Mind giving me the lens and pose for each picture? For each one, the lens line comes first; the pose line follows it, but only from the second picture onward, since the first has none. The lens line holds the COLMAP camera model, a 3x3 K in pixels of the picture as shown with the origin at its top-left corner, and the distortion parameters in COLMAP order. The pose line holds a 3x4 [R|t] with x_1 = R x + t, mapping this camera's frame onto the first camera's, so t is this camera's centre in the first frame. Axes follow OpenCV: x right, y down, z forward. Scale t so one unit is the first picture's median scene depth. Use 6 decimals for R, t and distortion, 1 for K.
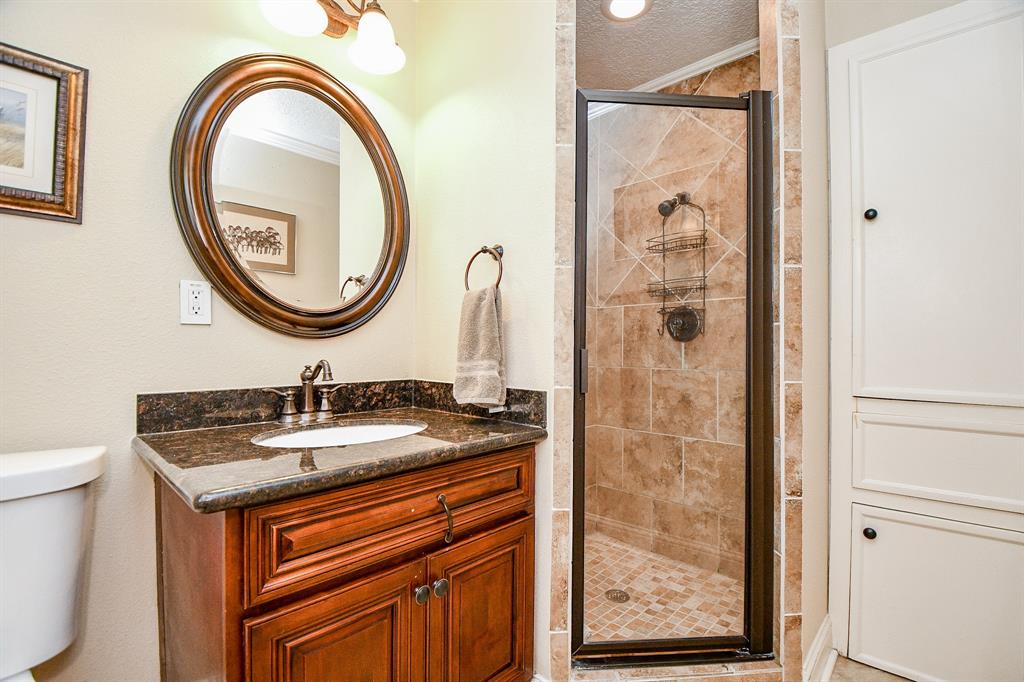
lens RADIAL K [[454.4, 0, 517.8], [0, 454.4, 344.2], [0, 0, 1]] dist [0.005720, -0.010599]
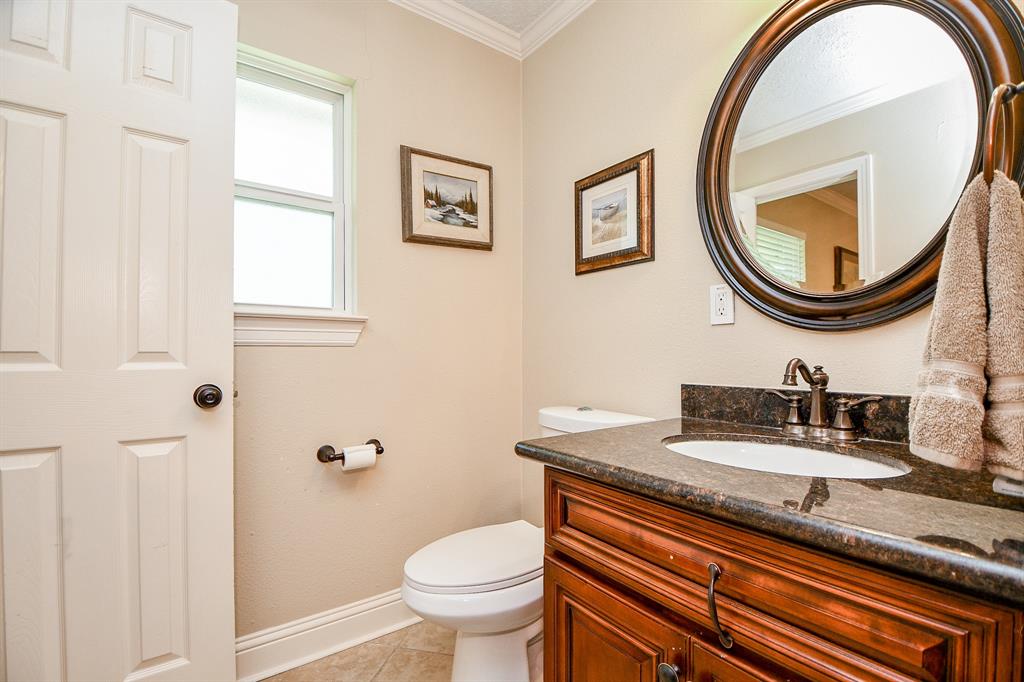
lens RADIAL K [[454.4, 0, 519.7], [0, 454.4, 346.7], [0, 0, 1]] dist [0.005720, -0.010599]
pose [[-0.148635, -0.016262, -0.988758, 0.501917], [0.013522, 0.999738, -0.018476, 0.026873], [0.988800, -0.016116, -0.148377, 0.788624]]
